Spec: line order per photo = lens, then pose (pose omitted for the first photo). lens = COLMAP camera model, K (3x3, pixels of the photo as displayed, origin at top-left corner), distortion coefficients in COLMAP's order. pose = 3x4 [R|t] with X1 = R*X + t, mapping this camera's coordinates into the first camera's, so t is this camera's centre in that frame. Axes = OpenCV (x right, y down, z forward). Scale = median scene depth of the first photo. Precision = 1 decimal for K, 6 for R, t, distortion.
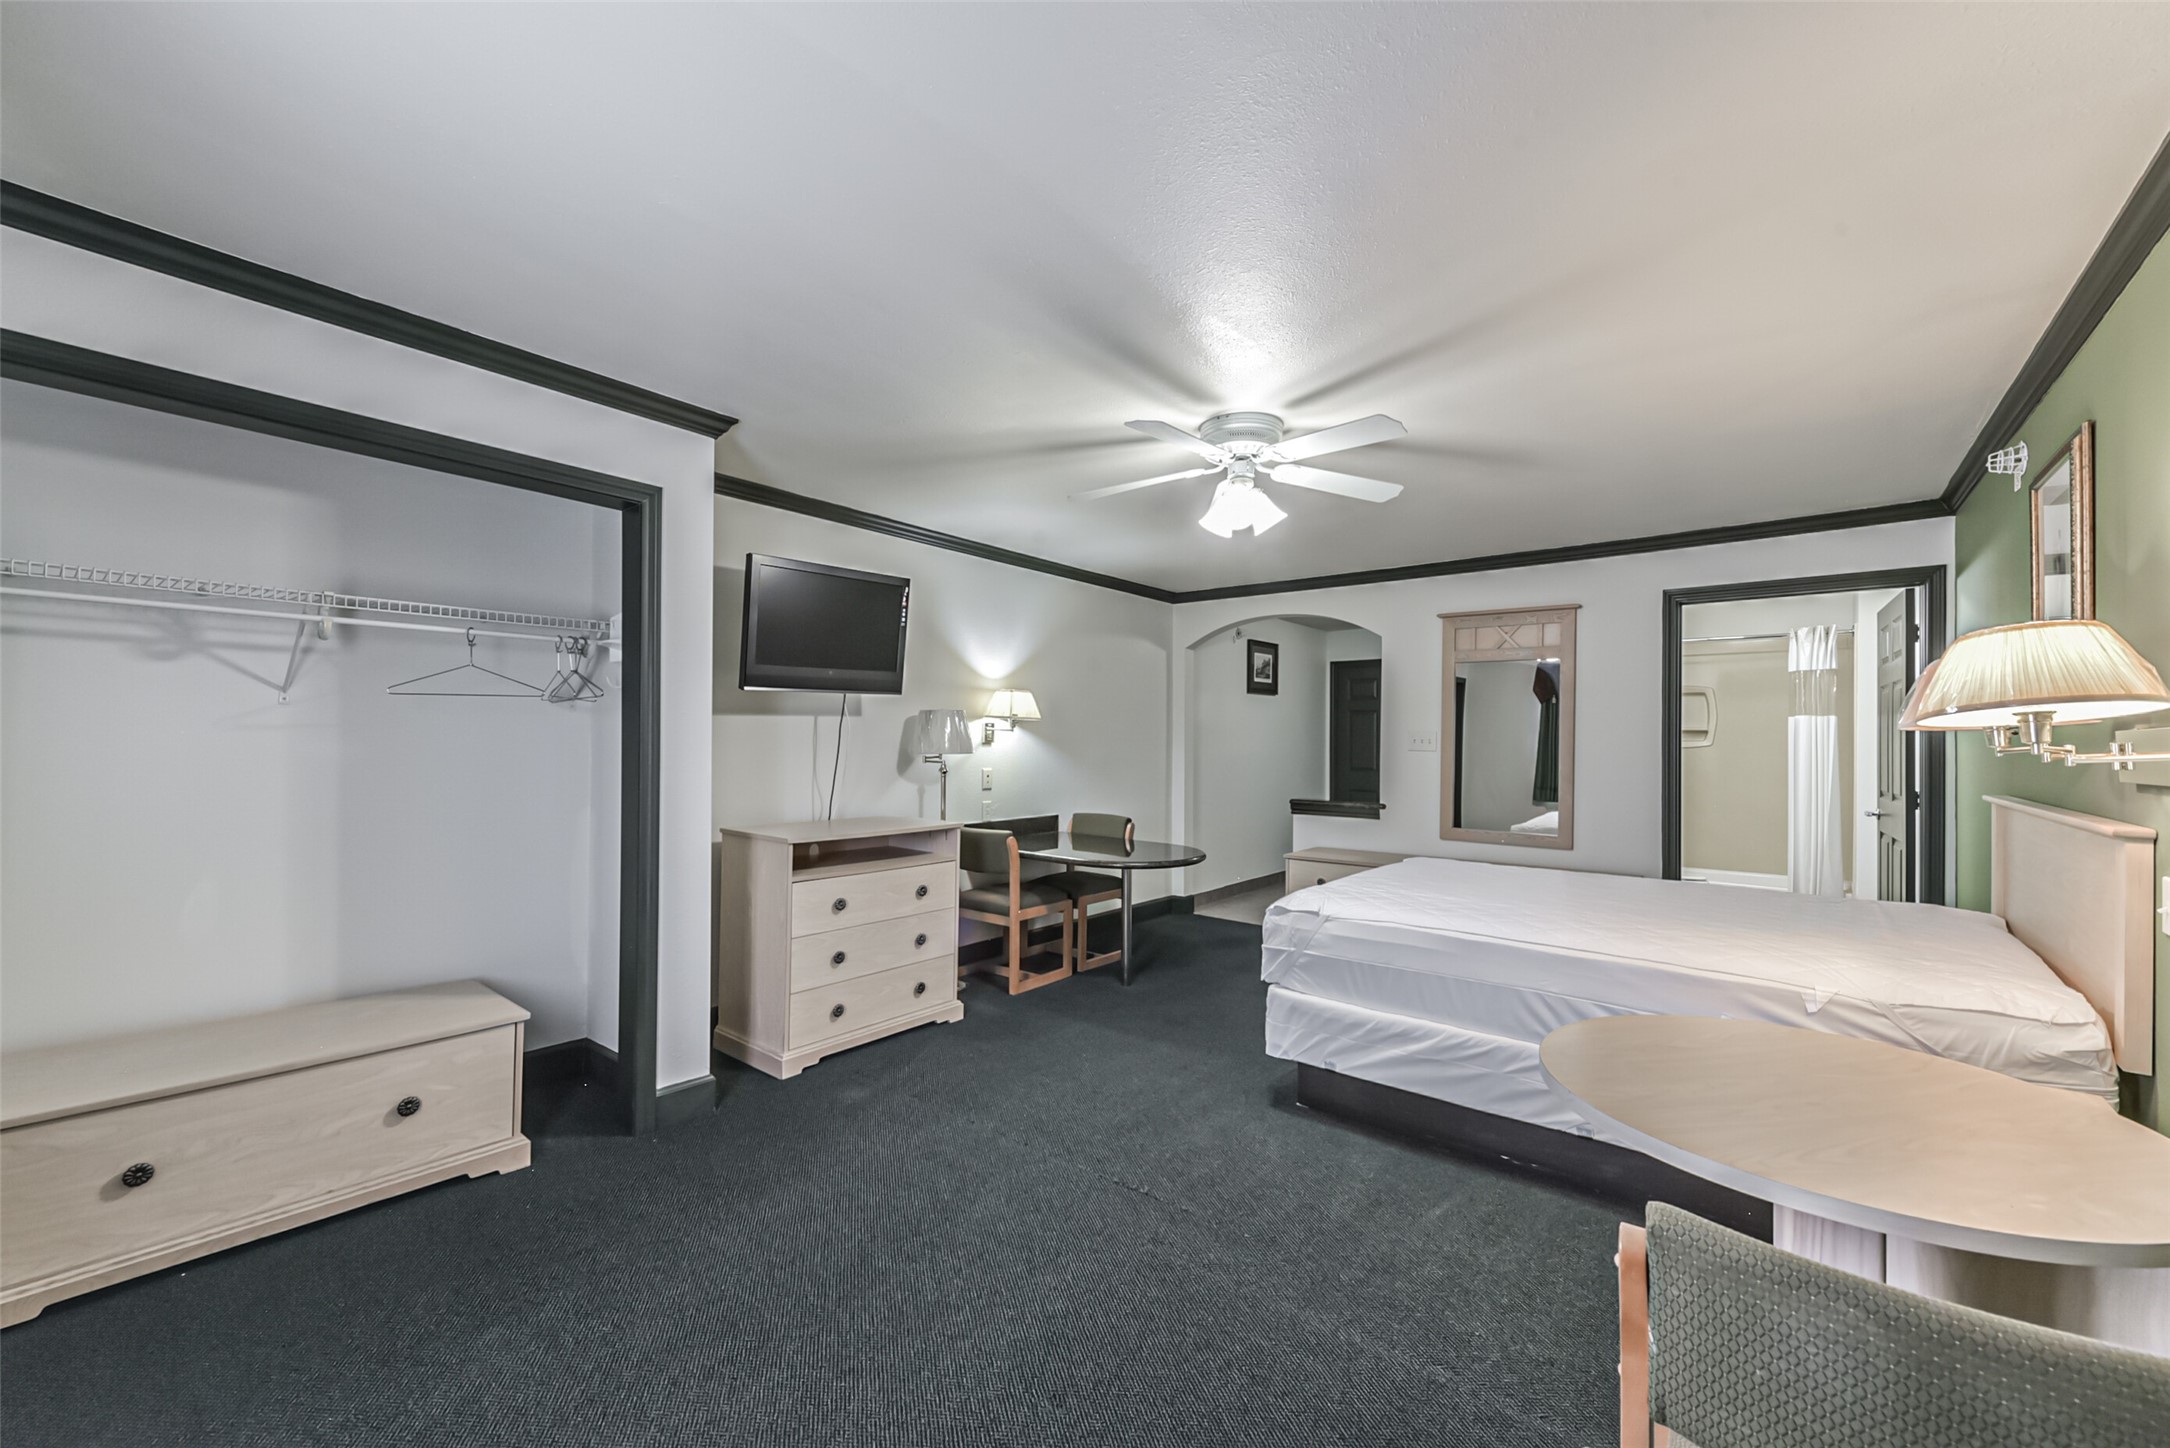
lens RADIAL K [[842.3, 0, 1089.1], [0, 842.3, 735.6], [0, 0, 1]] dist [0.001237, 0.000016]
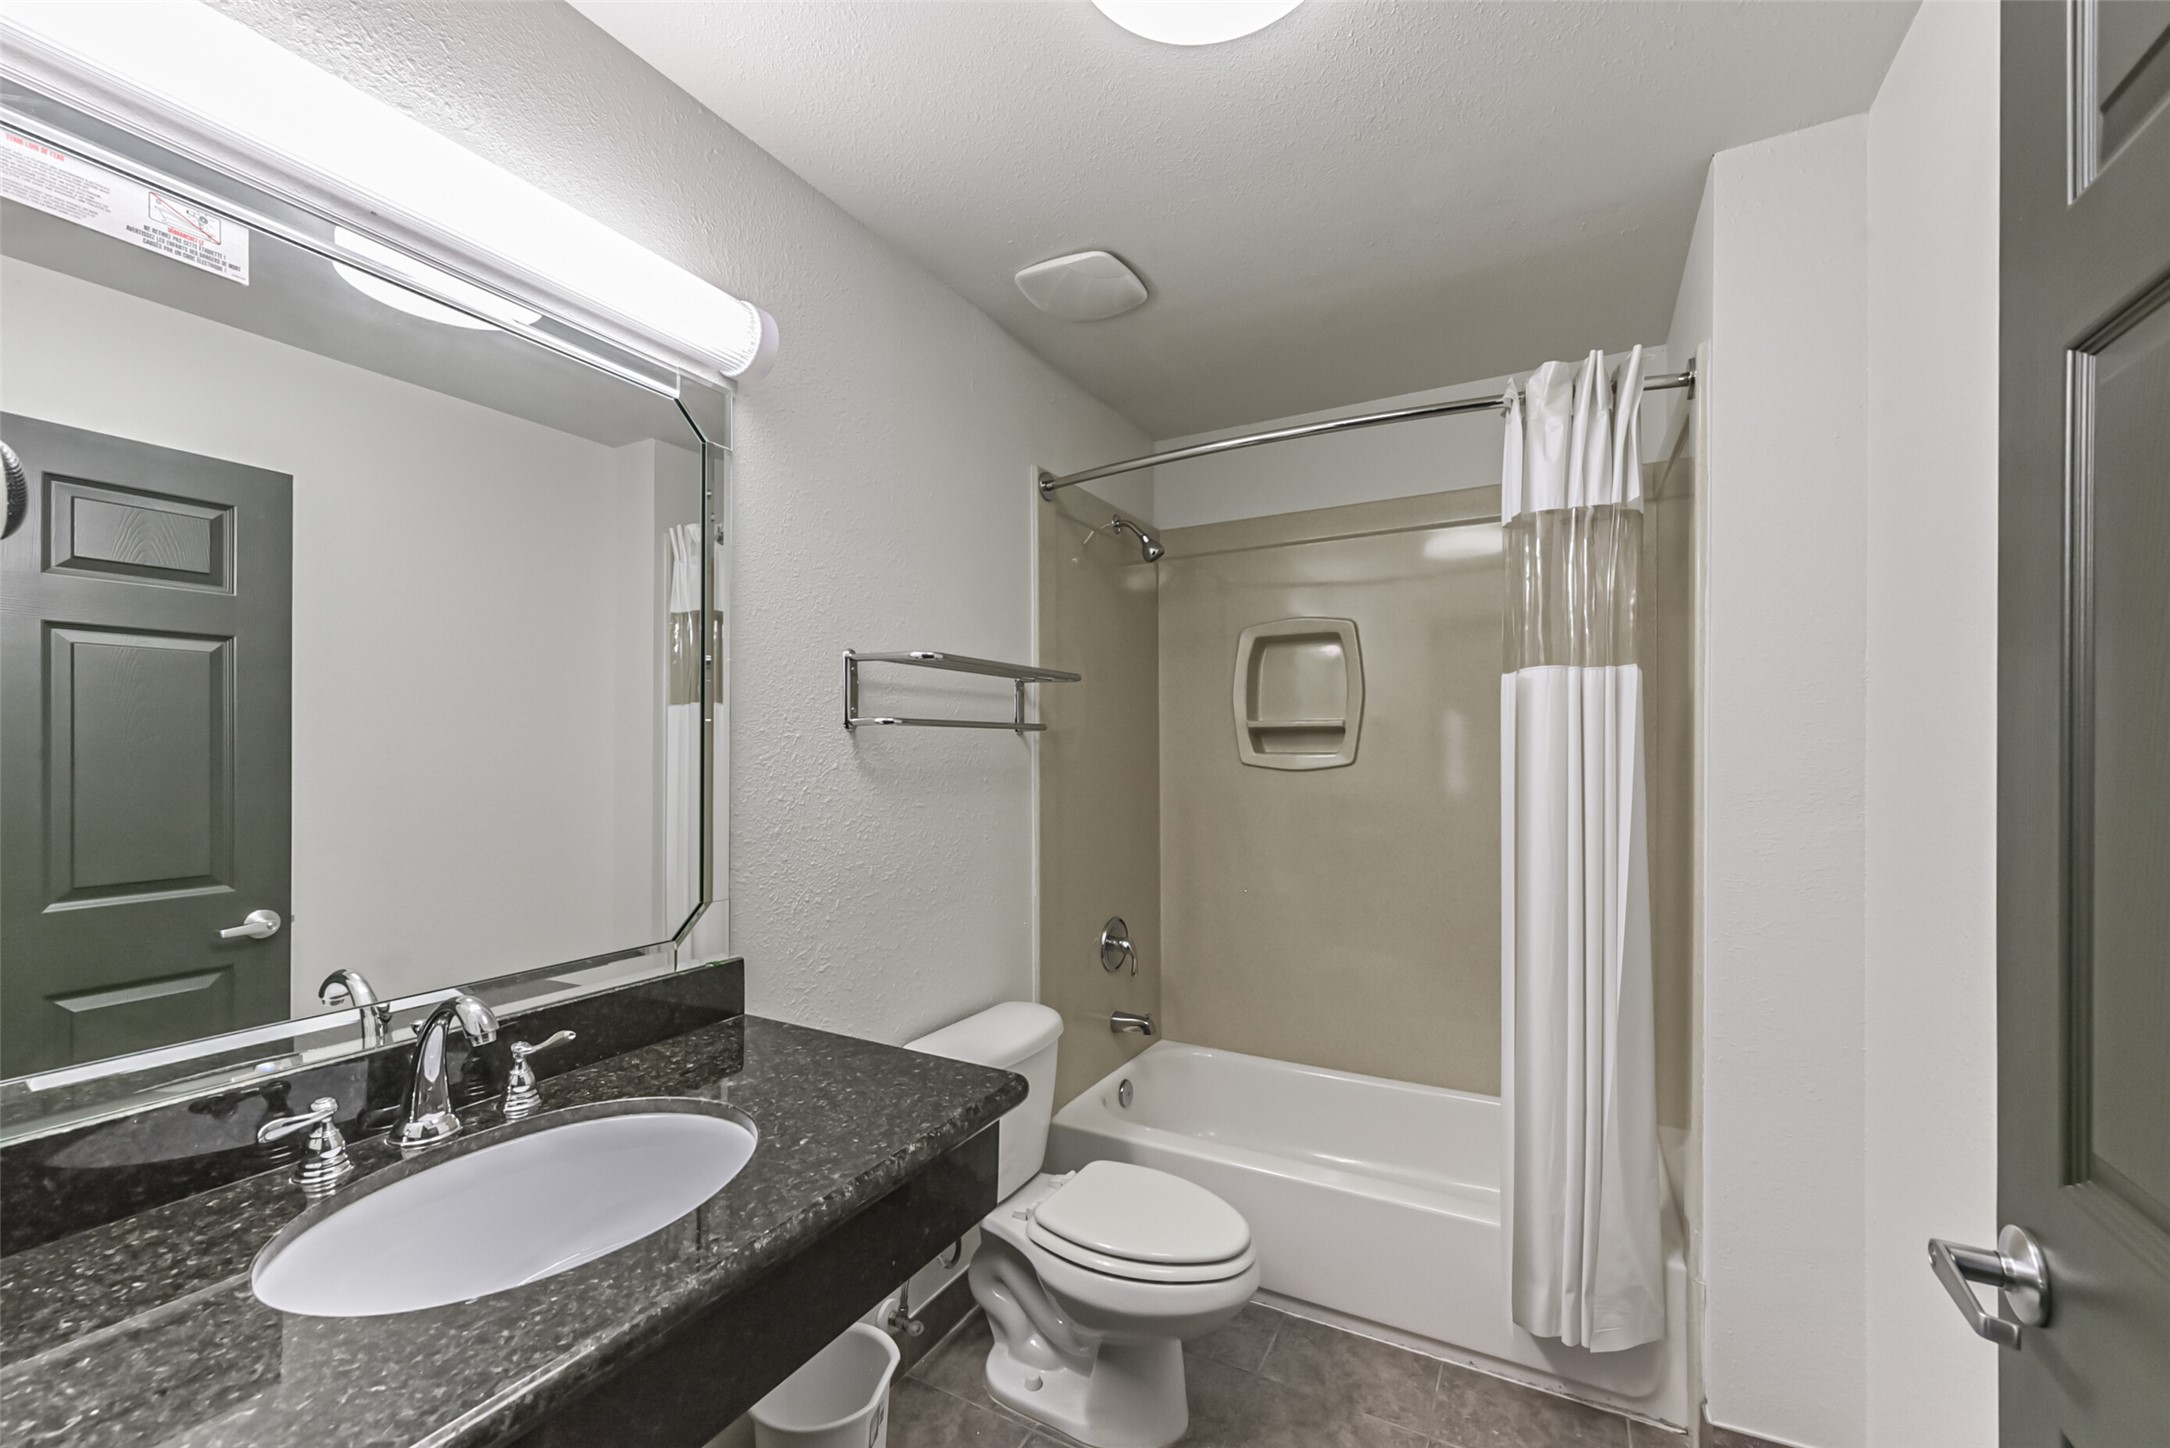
lens RADIAL K [[840.3, 0, 1084.6], [0, 840.3, 753.2], [0, 0, 1]] dist [0.001368, 0.000089]
pose [[0.977171, -0.006695, 0.212350, 0.769727], [0.004763, 0.999942, 0.009610, 0.004061], [-0.212402, -0.008379, 0.977147, 0.915245]]
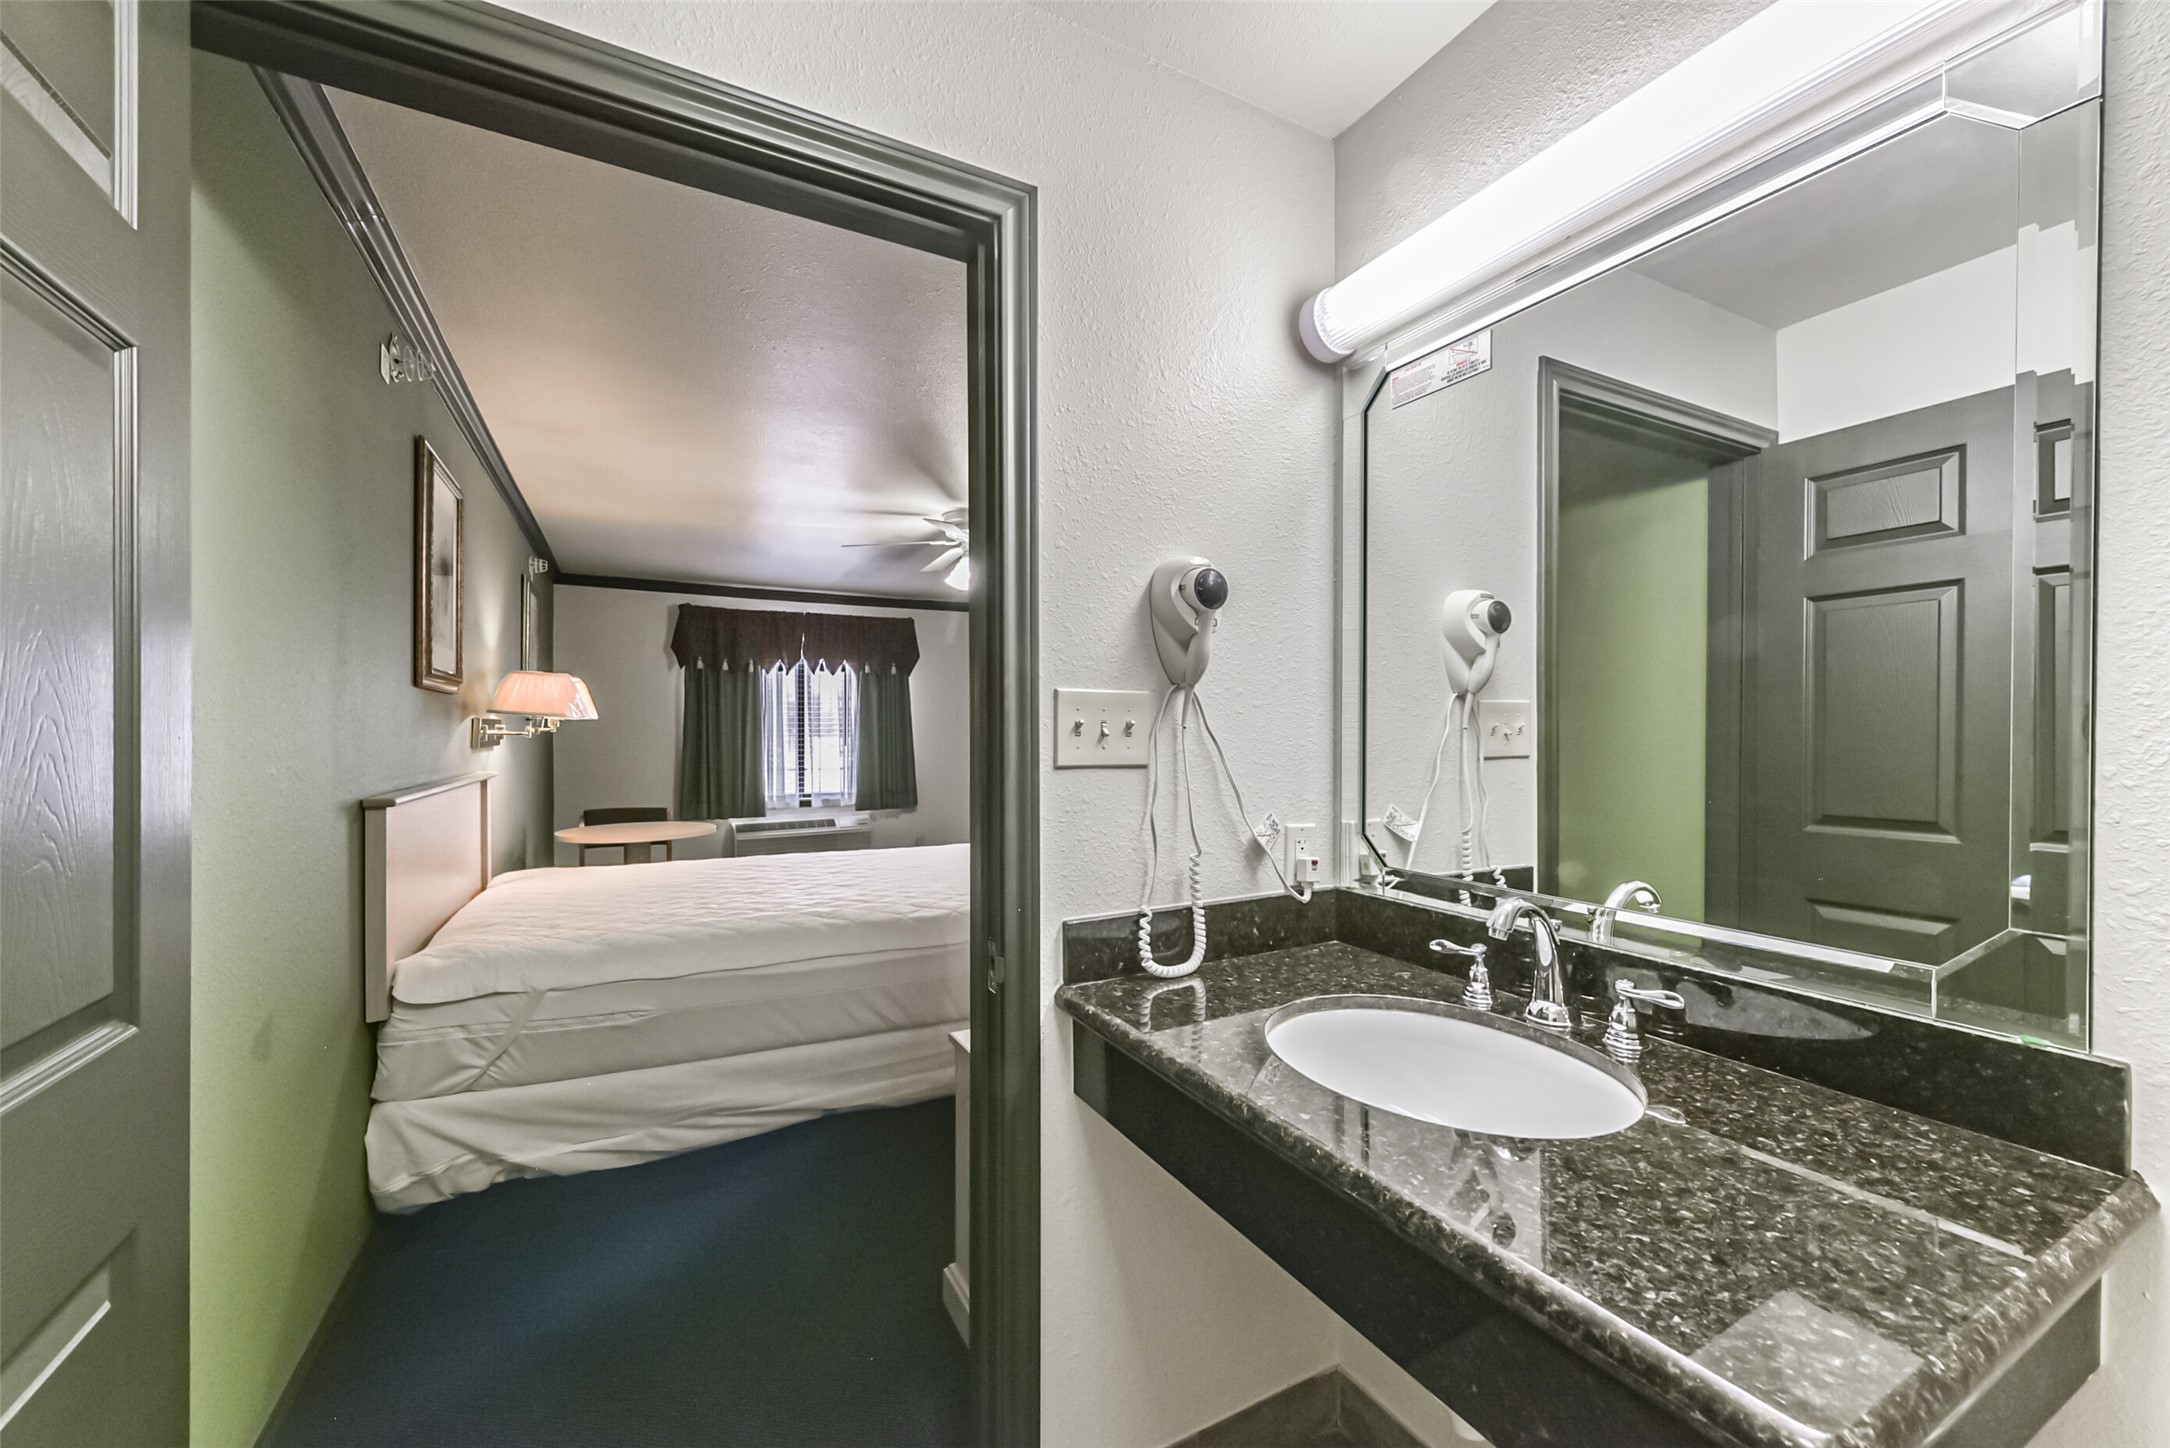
lens RADIAL K [[842.3, 0, 1089.1], [0, 842.3, 735.6], [0, 0, 1]] dist [0.001237, 0.000016]
pose [[-0.385032, -0.002757, -0.922899, 0.866555], [0.001401, 0.999993, -0.003571, 0.013703], [0.922902, -0.002668, -0.385026, 1.043741]]
